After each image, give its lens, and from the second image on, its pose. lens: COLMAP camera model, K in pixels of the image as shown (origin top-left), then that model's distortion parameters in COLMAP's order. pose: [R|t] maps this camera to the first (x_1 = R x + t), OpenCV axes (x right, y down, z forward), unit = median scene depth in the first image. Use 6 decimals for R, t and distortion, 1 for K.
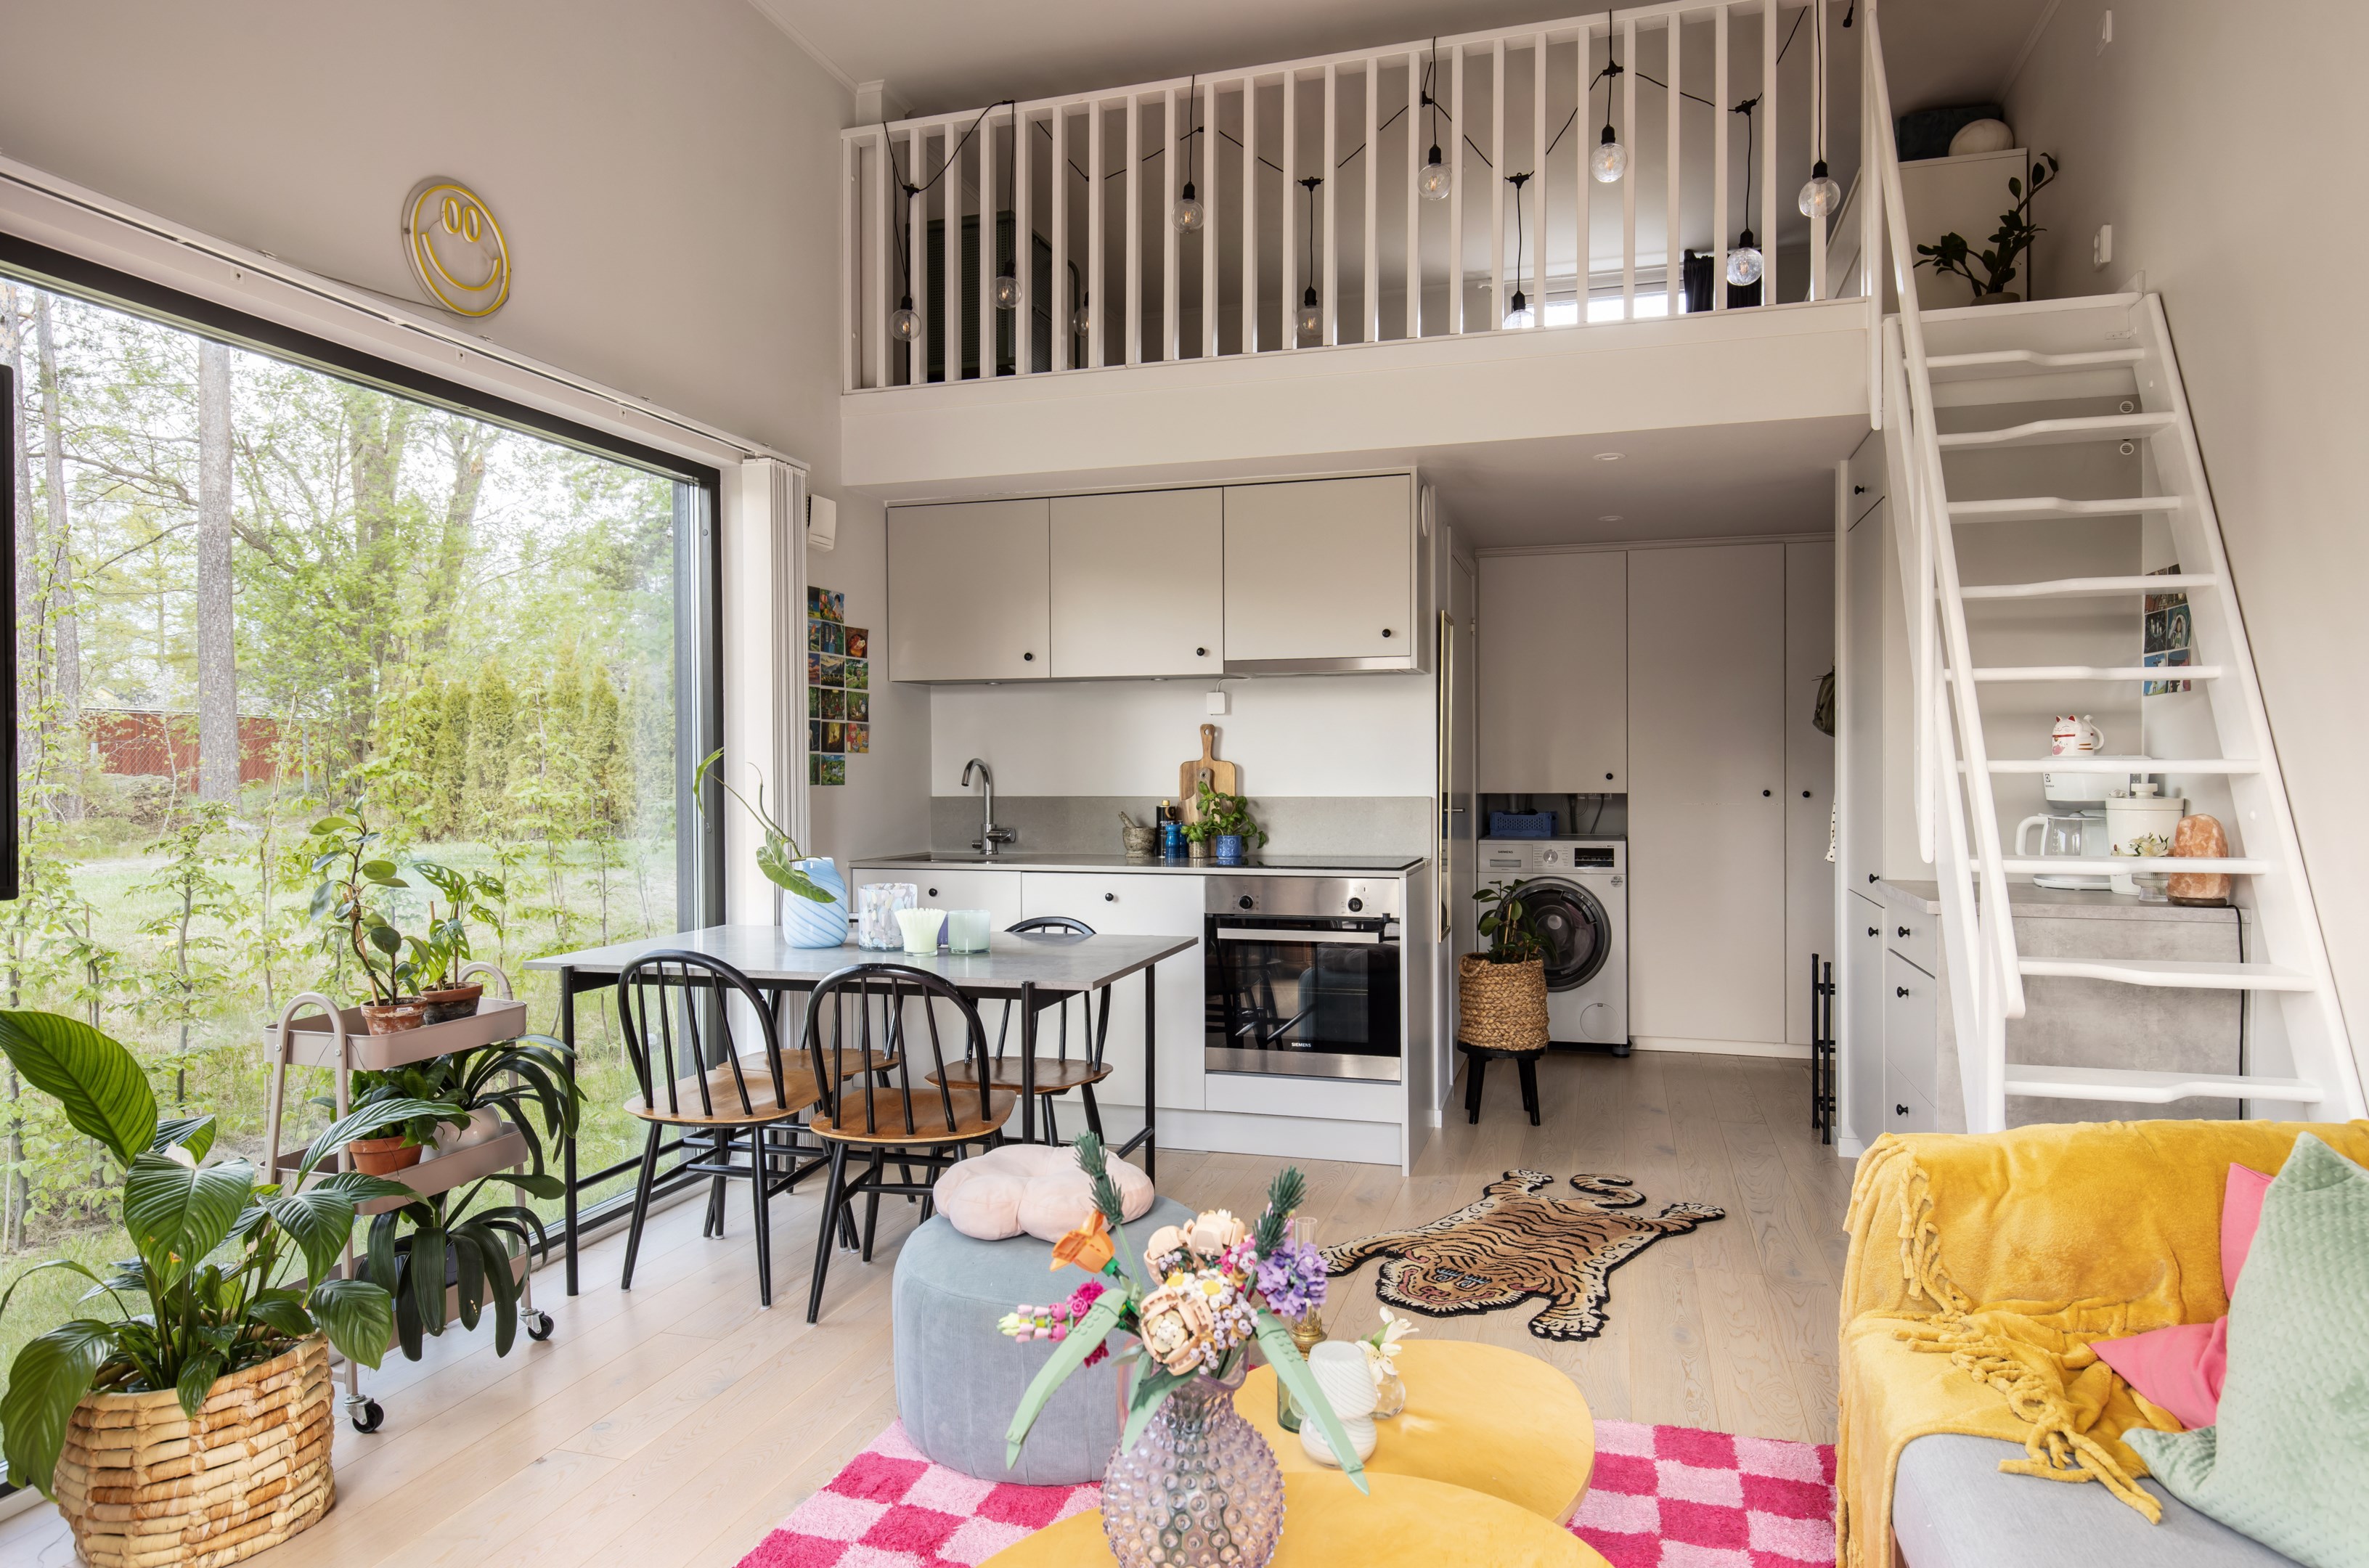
lens RADIAL K [[1406.9, 0, 1184.5], [0, 1406.9, 784.0], [0, 0, 1]] dist [0.003849, 0.001020]
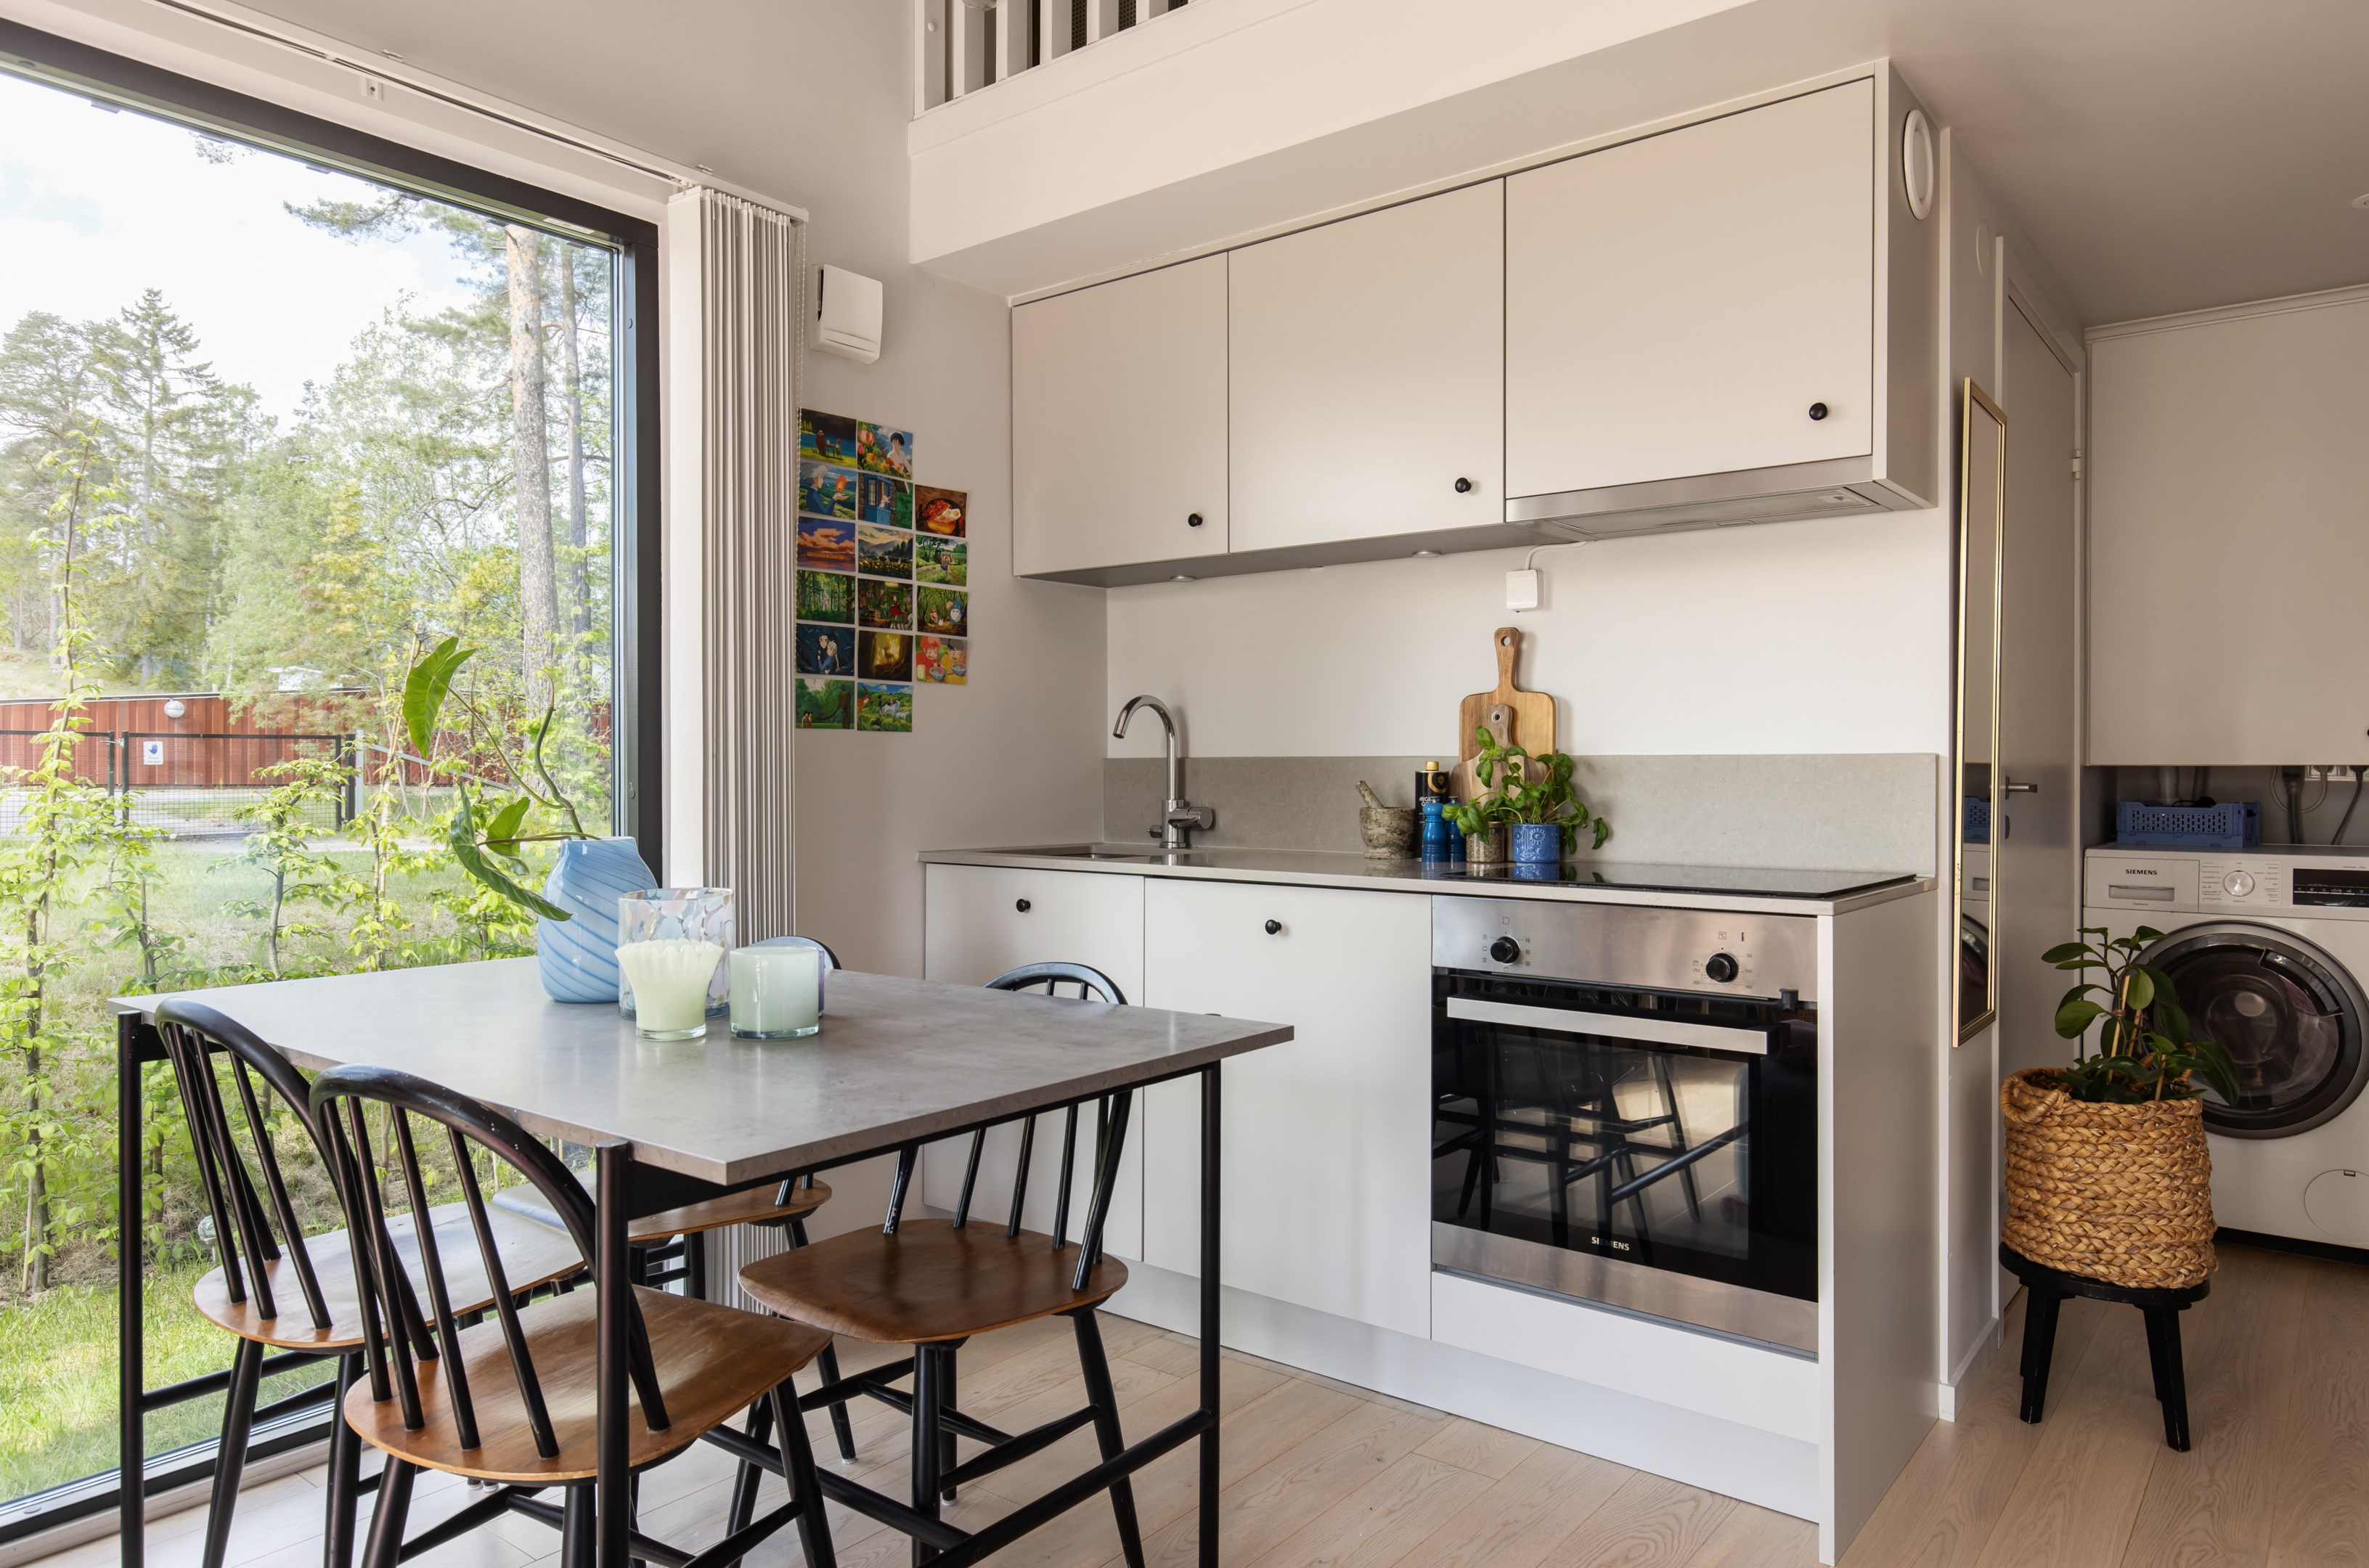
lens RADIAL K [[1494.4, 0, 1188.6], [0, 1494.4, 776.4], [0, 0, 1]] dist [0.002394, 0.001871]
pose [[0.929246, 0.008083, -0.369372, 0.121703], [-0.009961, 0.999945, -0.003179, 0.020879], [0.369326, 0.006633, 0.929276, 0.399990]]
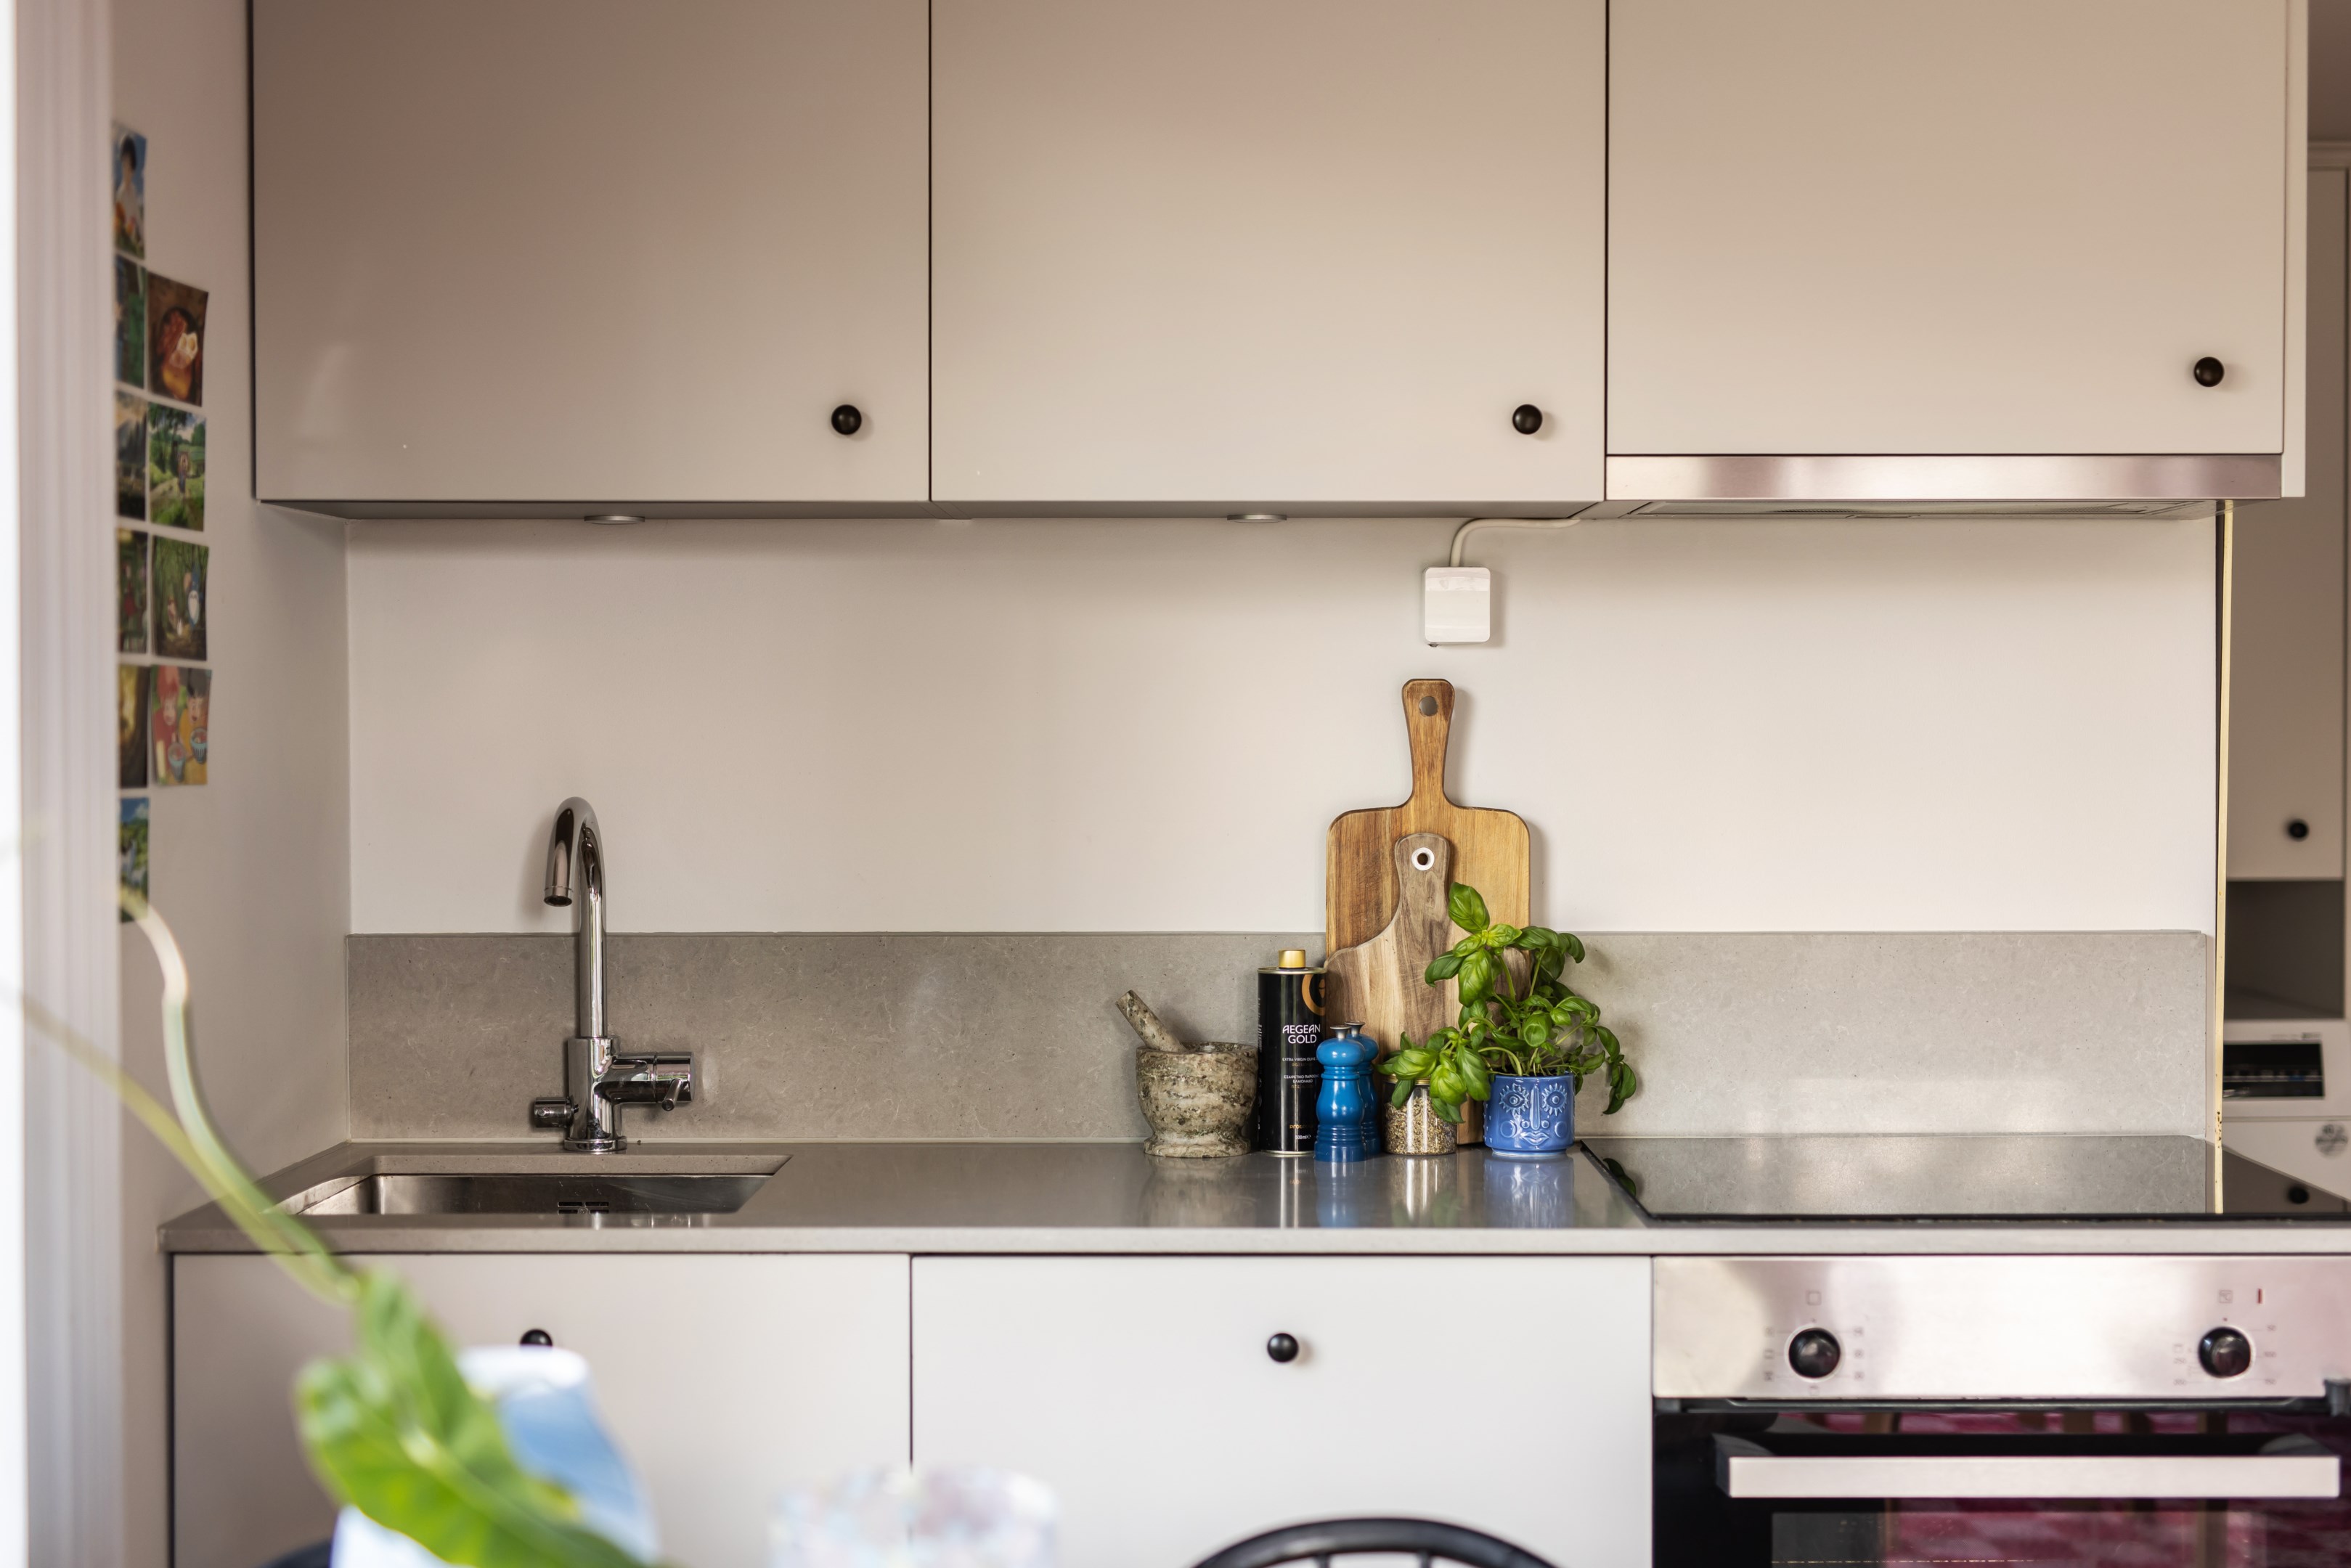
lens RADIAL K [[3273.3, 0, 1175.5], [0, 3273.3, 784.0], [0, 0, 1]] dist [-0.001889, 0.064237]
pose [[0.958652, -0.000658, 0.284579, -0.223539], [-0.000813, 0.999987, 0.005050, -0.024794], [-0.284579, -0.005073, 0.958639, 0.386804]]
